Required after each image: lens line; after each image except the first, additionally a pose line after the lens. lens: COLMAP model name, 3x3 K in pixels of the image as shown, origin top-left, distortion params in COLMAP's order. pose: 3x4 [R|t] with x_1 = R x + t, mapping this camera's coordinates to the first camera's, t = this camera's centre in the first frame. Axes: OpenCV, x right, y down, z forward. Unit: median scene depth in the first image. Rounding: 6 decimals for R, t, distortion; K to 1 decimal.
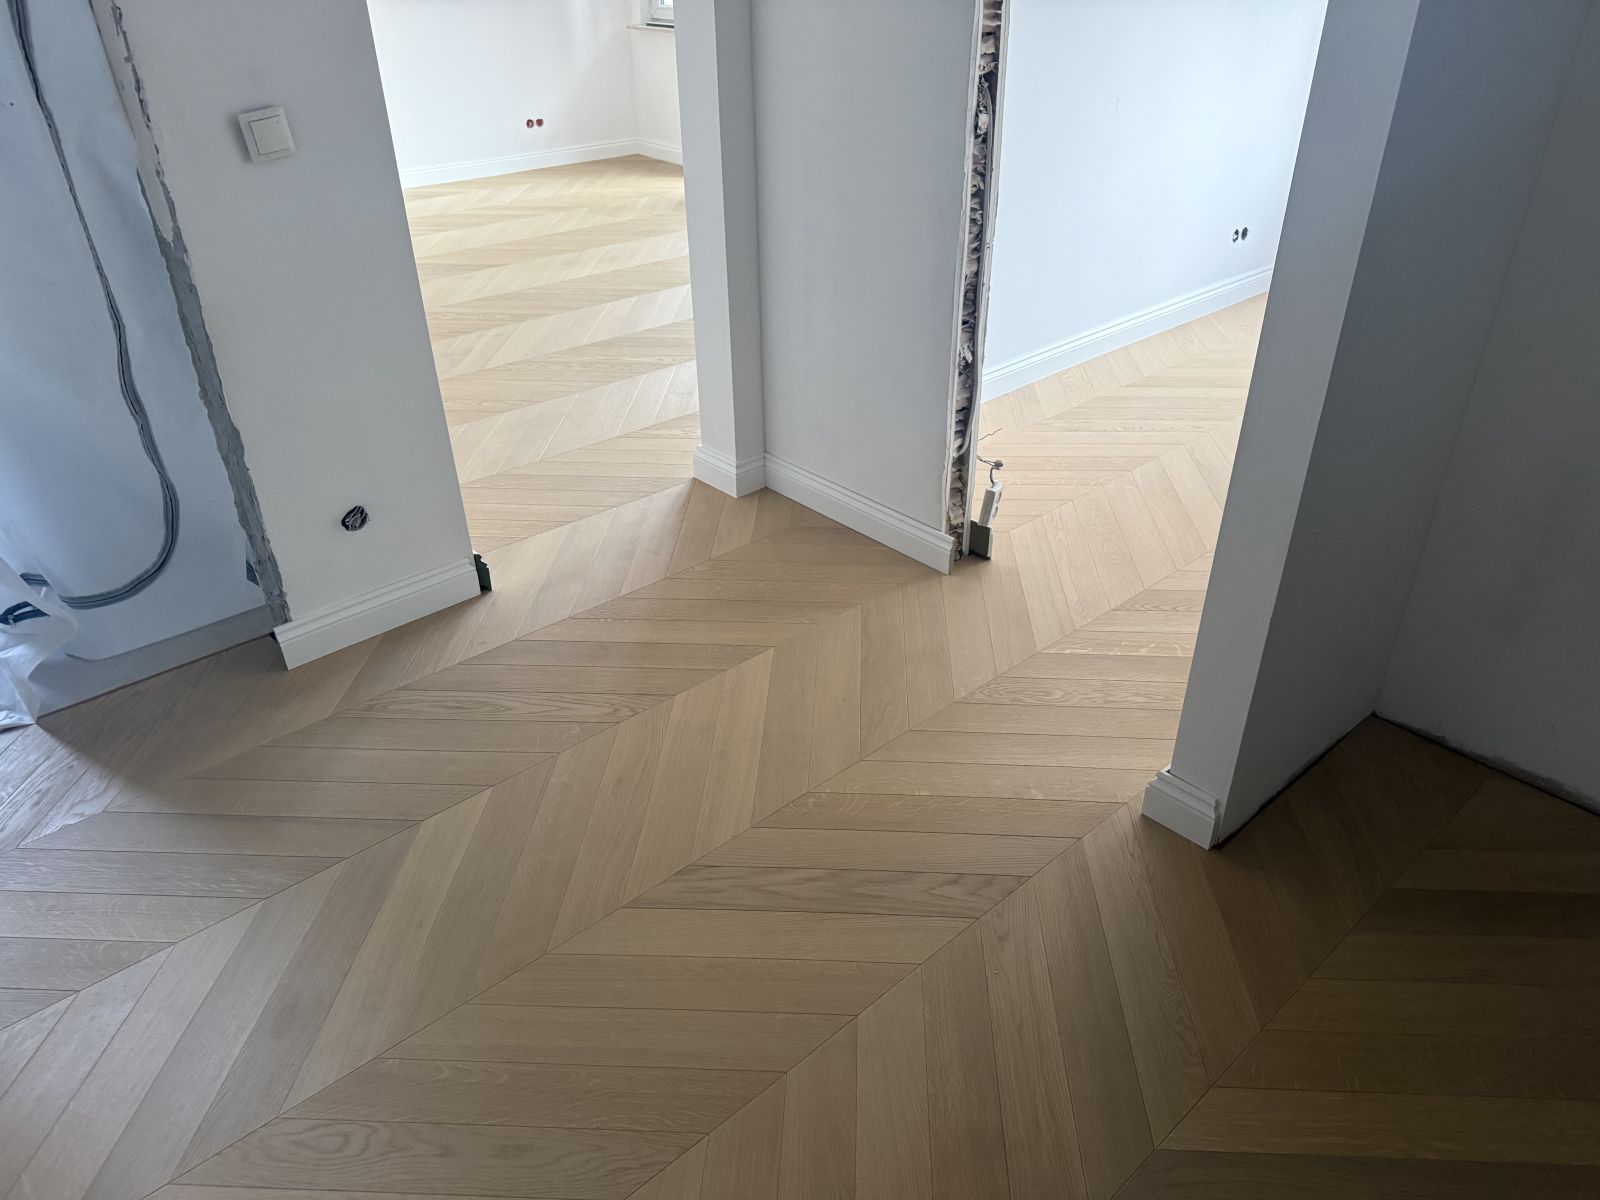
lens RADIAL K [[1132.8, 0, 811.3], [0, 1132.8, 606.3], [0, 0, 1]] dist [0.045712, -0.061091]
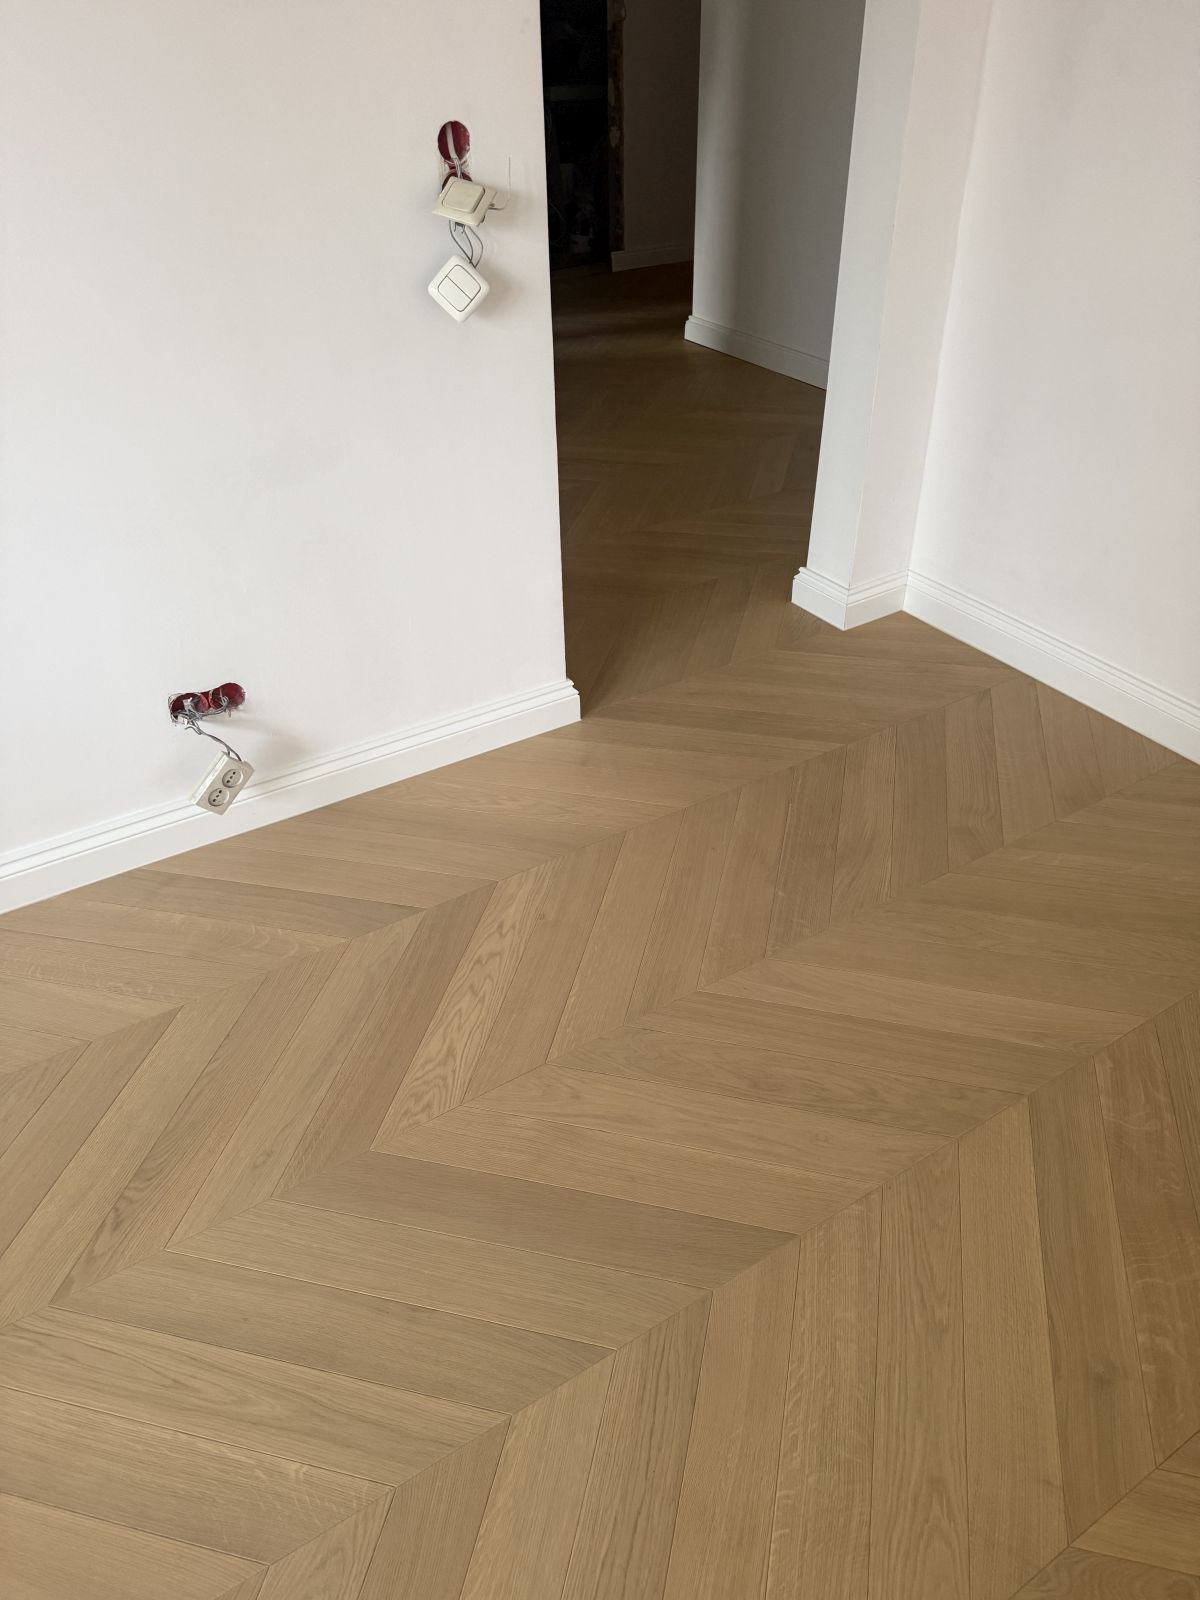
lens RADIAL K [[1115.2, 0, 600.0], [0, 1115.2, 800.0], [0, 0, 1]] dist [0.028879, -0.040621]
pose [[-0.981579, -0.091417, 0.167766, -0.133246], [0.117836, 0.401517, 0.908239, -0.416868], [-0.150389, 0.911278, -0.383349, 0.723097]]
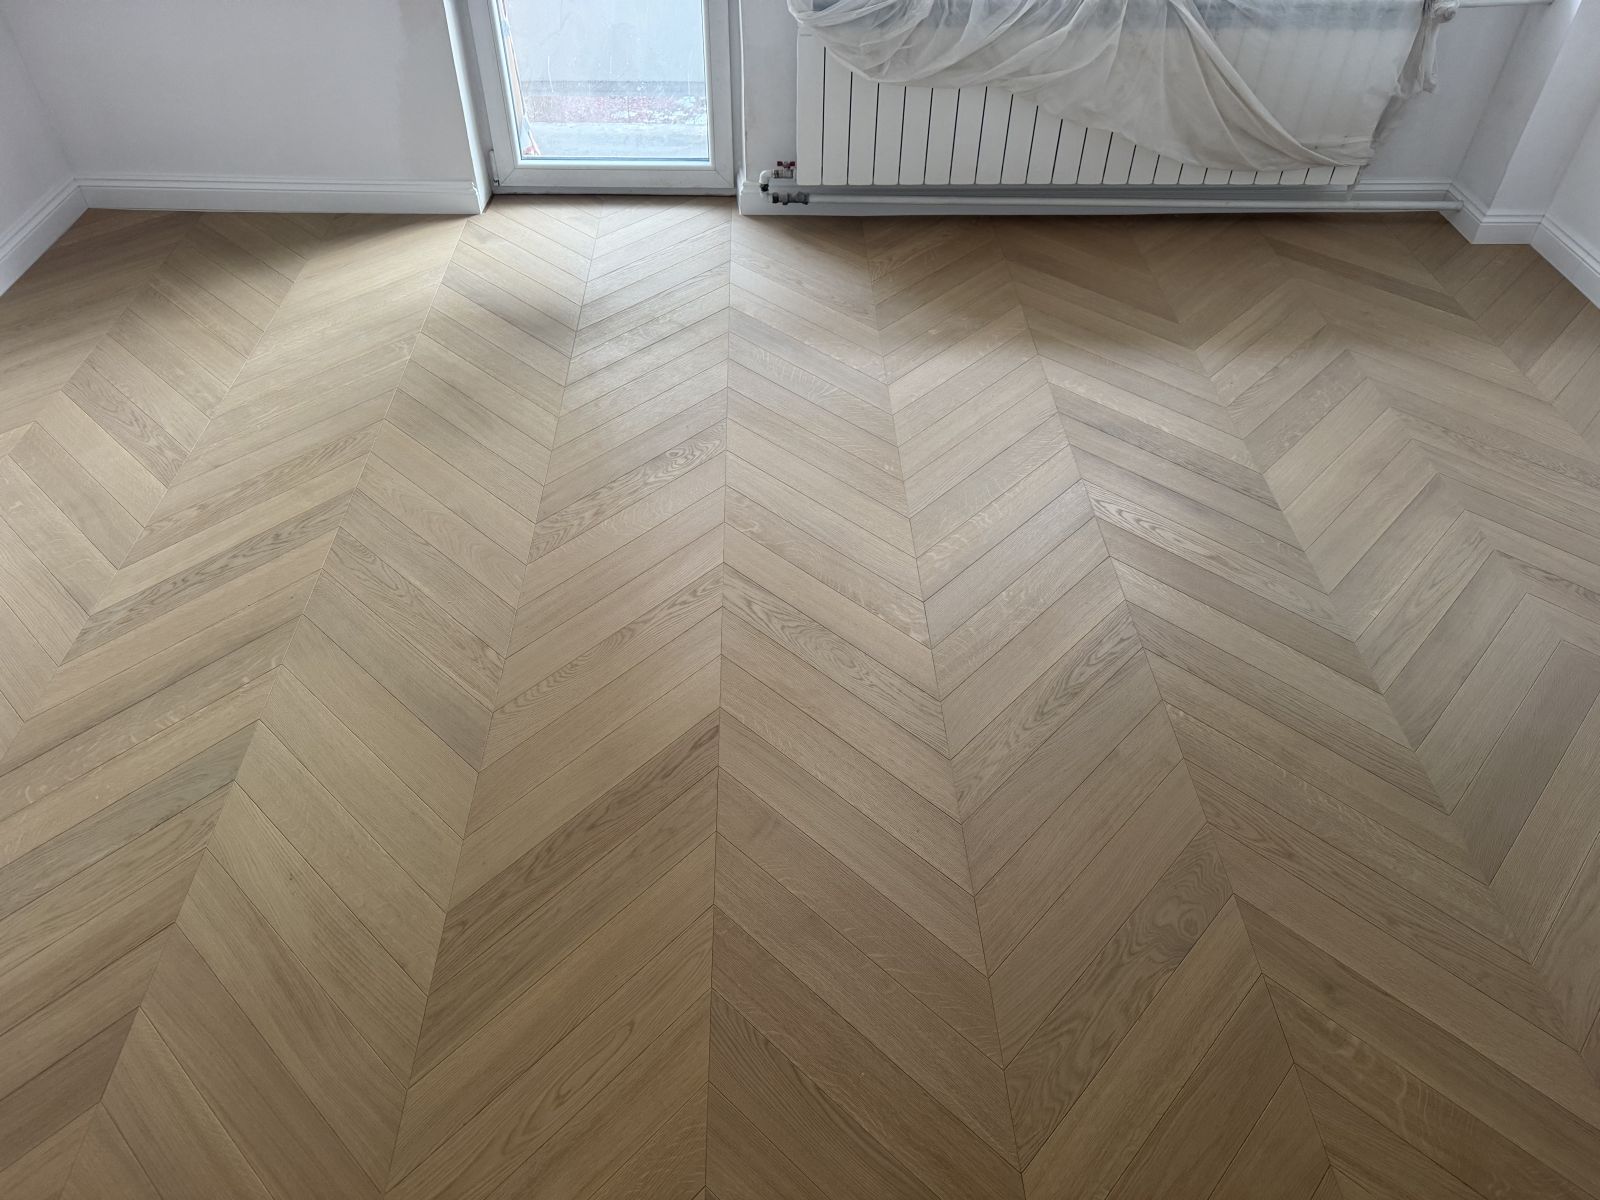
lens RADIAL K [[1132.8, 0, 811.3], [0, 1132.8, 606.3], [0, 0, 1]] dist [0.045712, -0.061091]
pose [[0.646306, -0.511601, 0.566173, -0.392511], [0.376930, 0.859162, 0.346071, -0.399139], [-0.663485, -0.010260, 0.748120, 0.603515]]
